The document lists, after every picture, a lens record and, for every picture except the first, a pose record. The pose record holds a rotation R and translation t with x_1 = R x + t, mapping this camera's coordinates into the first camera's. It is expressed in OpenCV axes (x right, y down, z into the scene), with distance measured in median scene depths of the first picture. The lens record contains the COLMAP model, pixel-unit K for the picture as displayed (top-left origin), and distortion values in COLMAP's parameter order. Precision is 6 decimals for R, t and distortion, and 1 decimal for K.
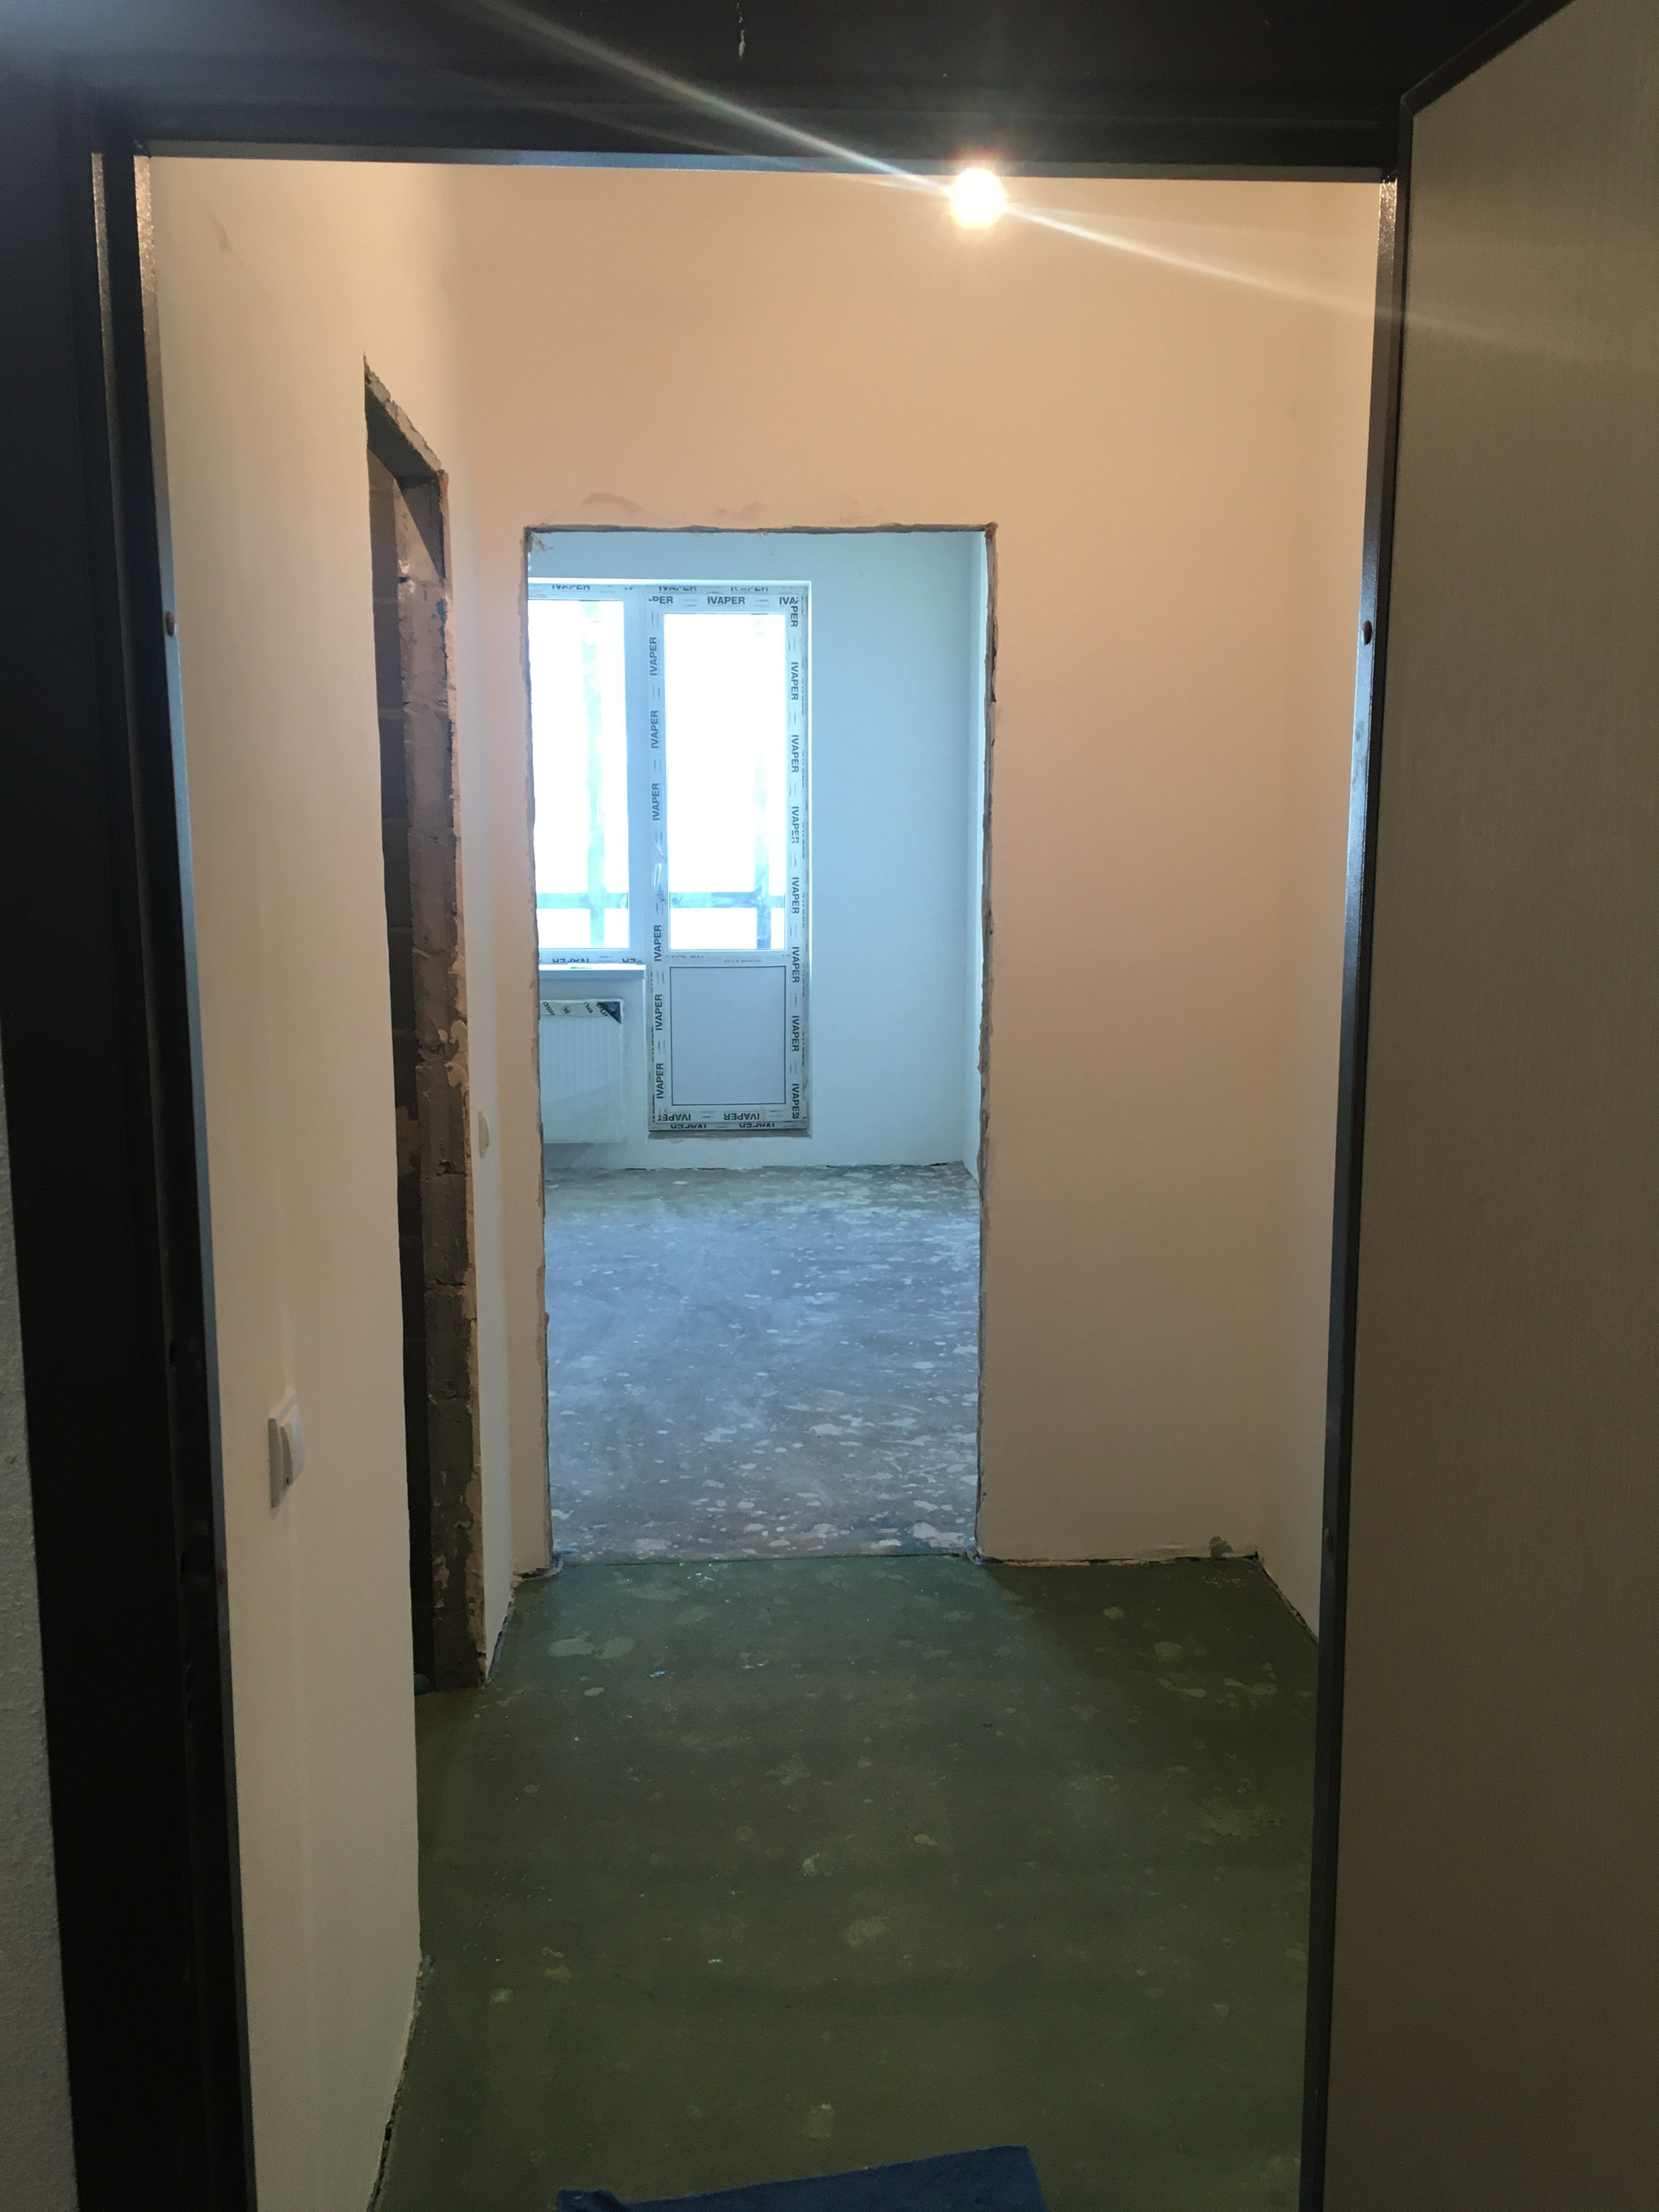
lens RADIAL K [[1859.2, 0, 842.6], [0, 1859.2, 1104.8], [0, 0, 1]] dist [0.061623, -0.059537]
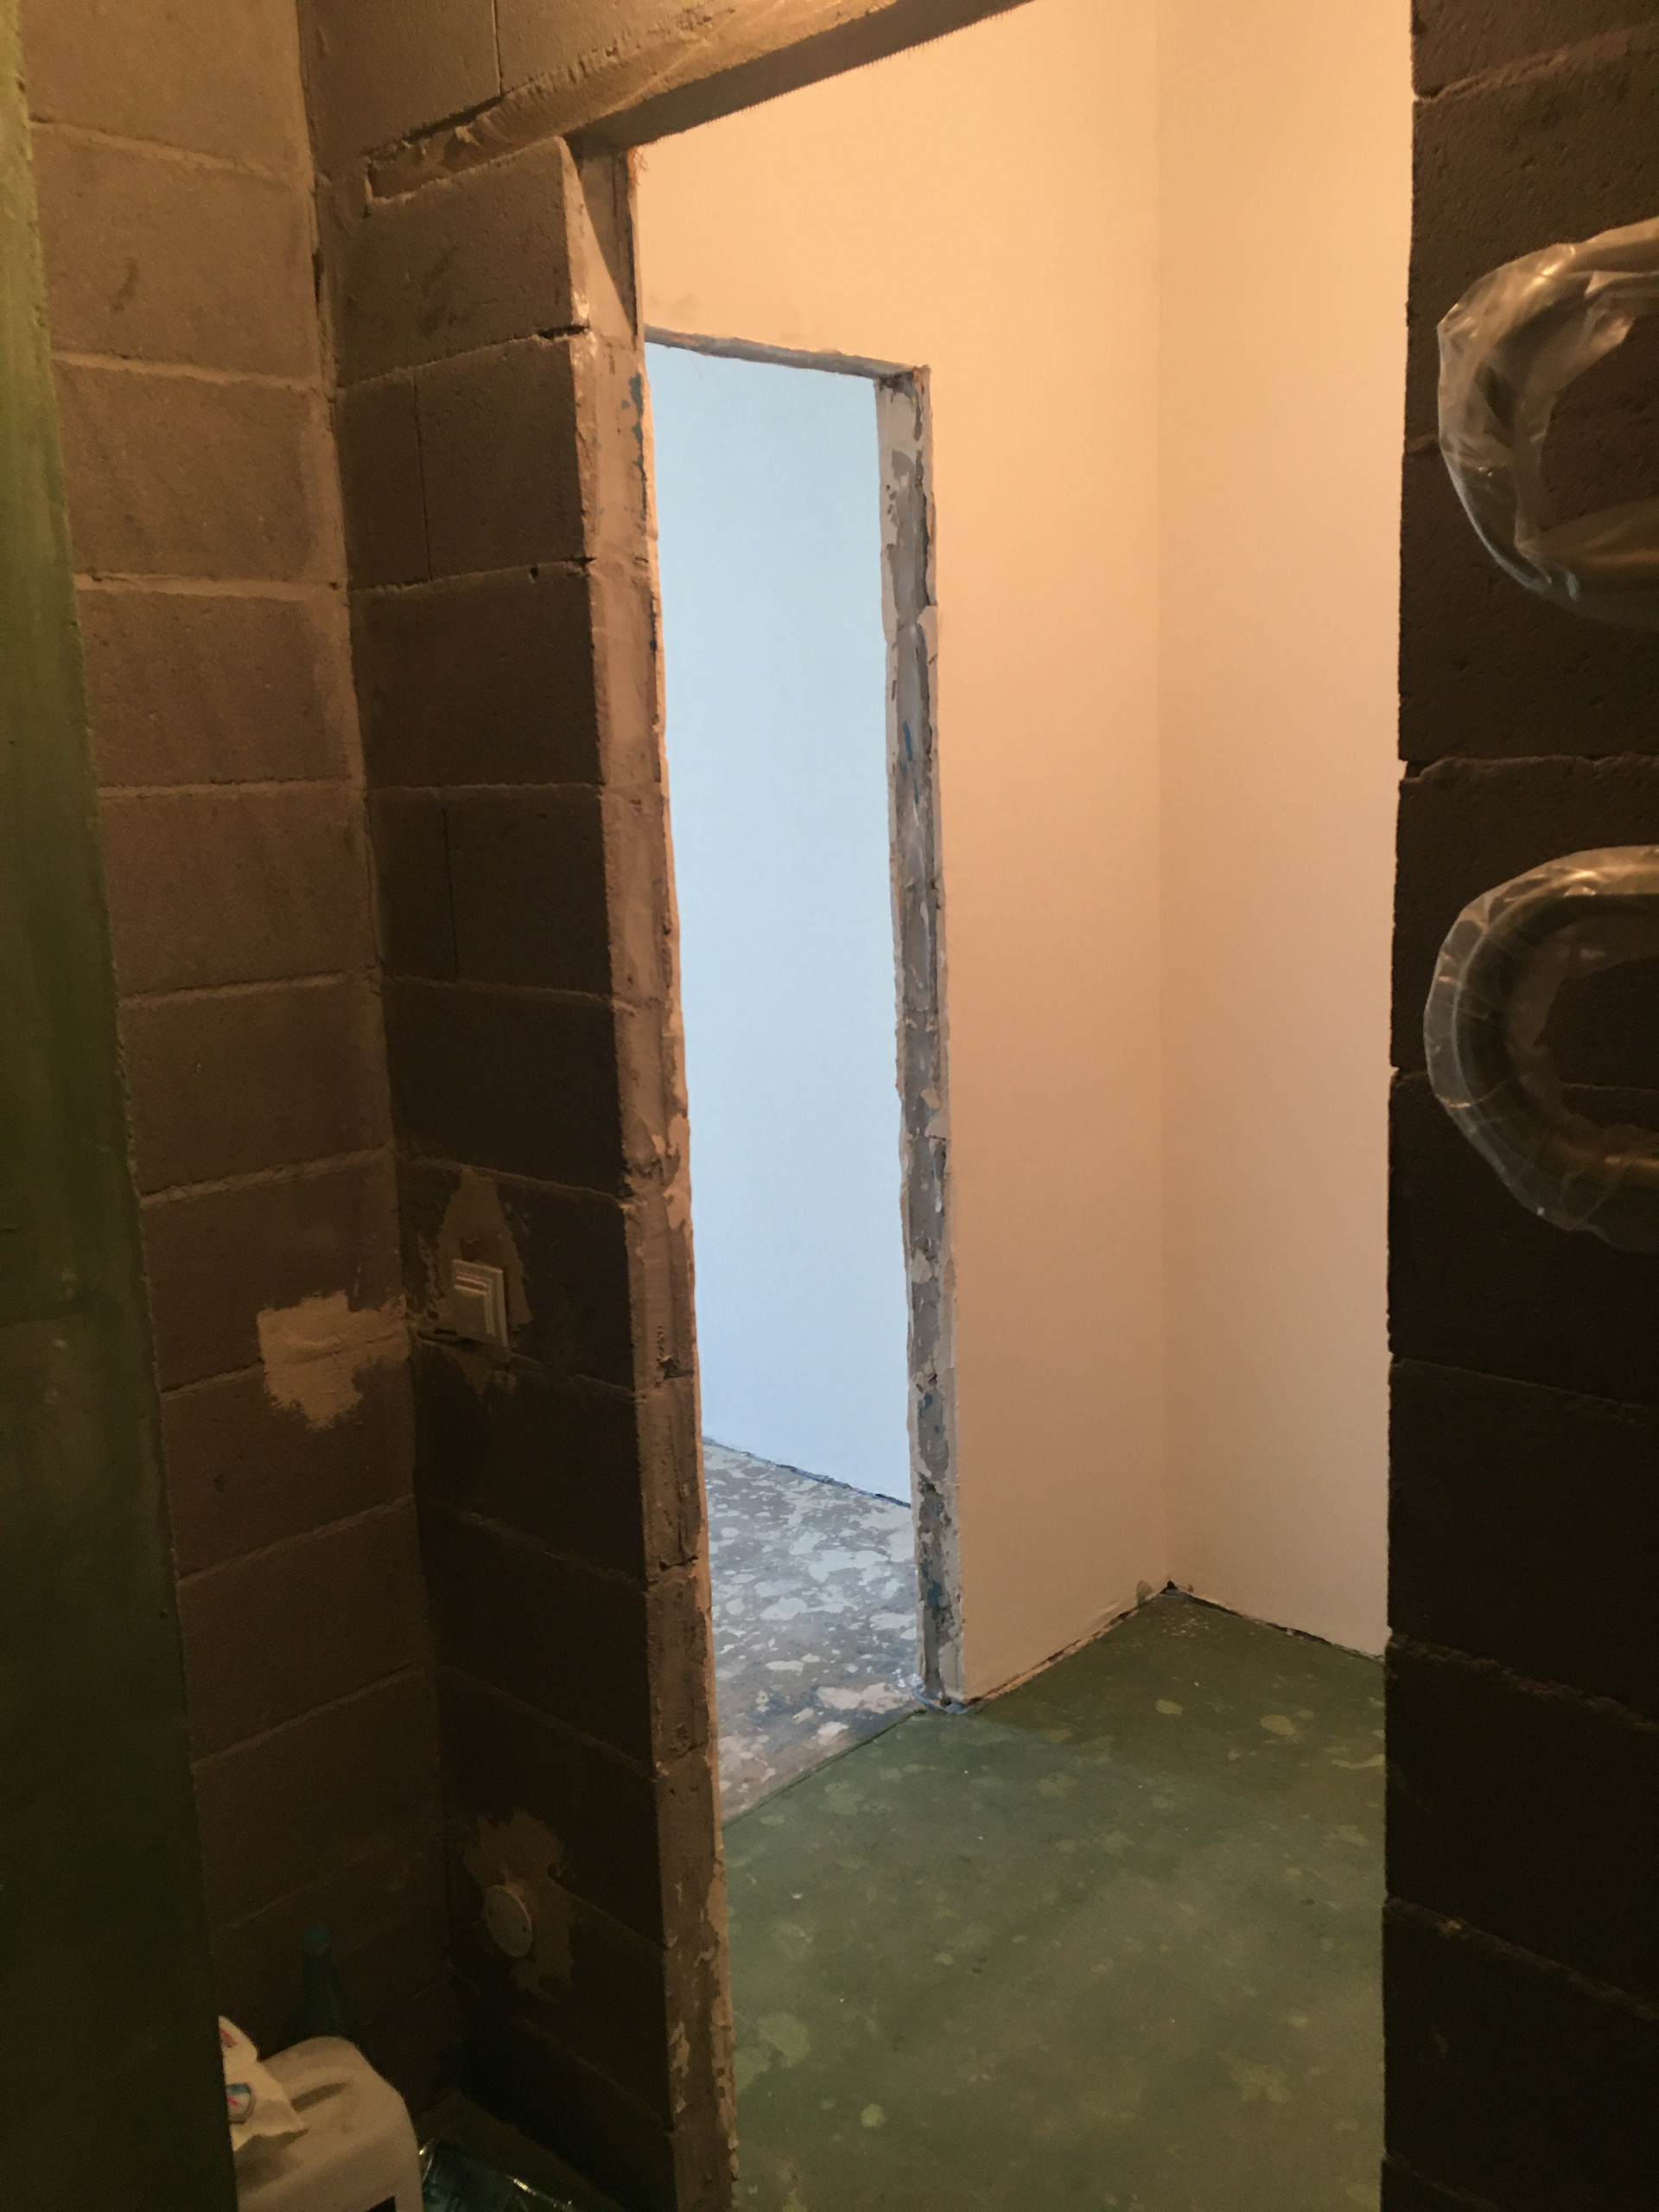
lens RADIAL K [[1859.2, 0, 837.2], [0, 1859.2, 1085.3], [0, 0, 1]] dist [0.061623, -0.059537]
pose [[0.739724, -0.143969, 0.657329, -0.367651], [0.145391, 0.987966, 0.052771, -0.052000], [-0.657016, 0.056534, 0.751754, 0.355637]]
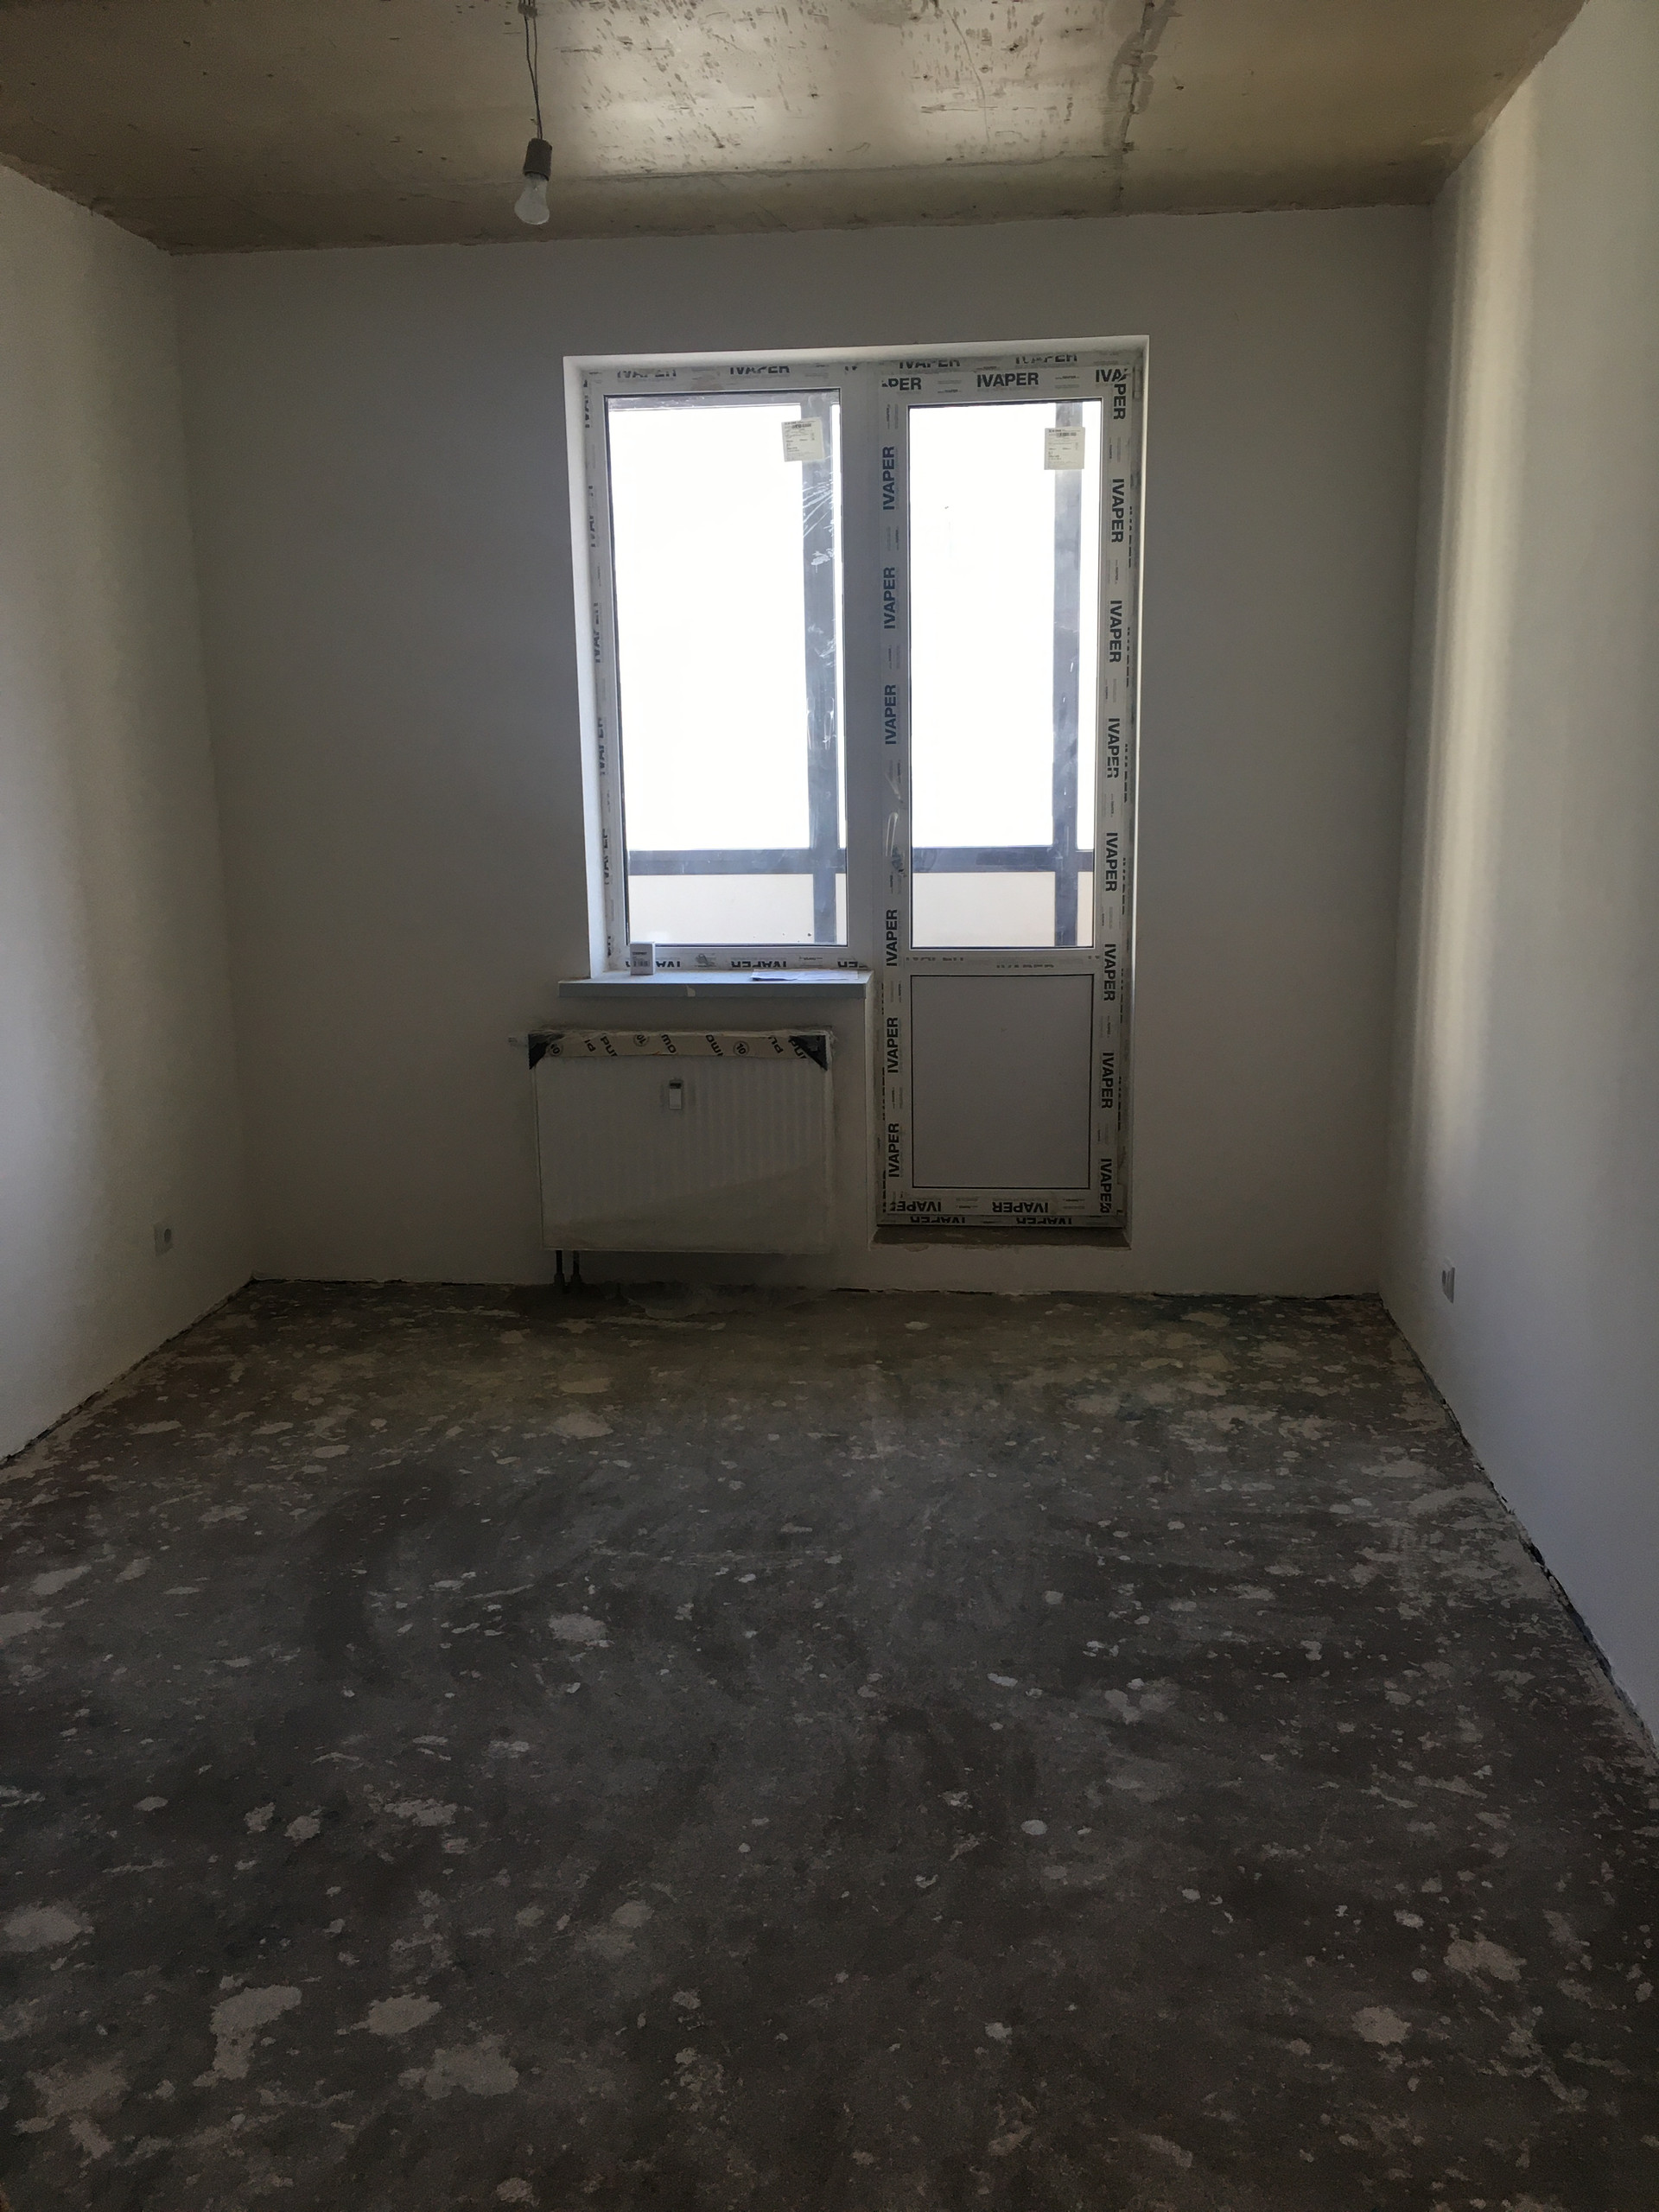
lens RADIAL K [[1859.2, 0, 837.5], [0, 1859.2, 1110.8], [0, 0, 1]] dist [0.061623, -0.059537]
pose [[0.984440, 0.019518, -0.174636, -0.008516], [-0.011608, 0.998865, 0.046203, -0.098175], [0.175339, -0.043457, 0.983549, 0.631330]]
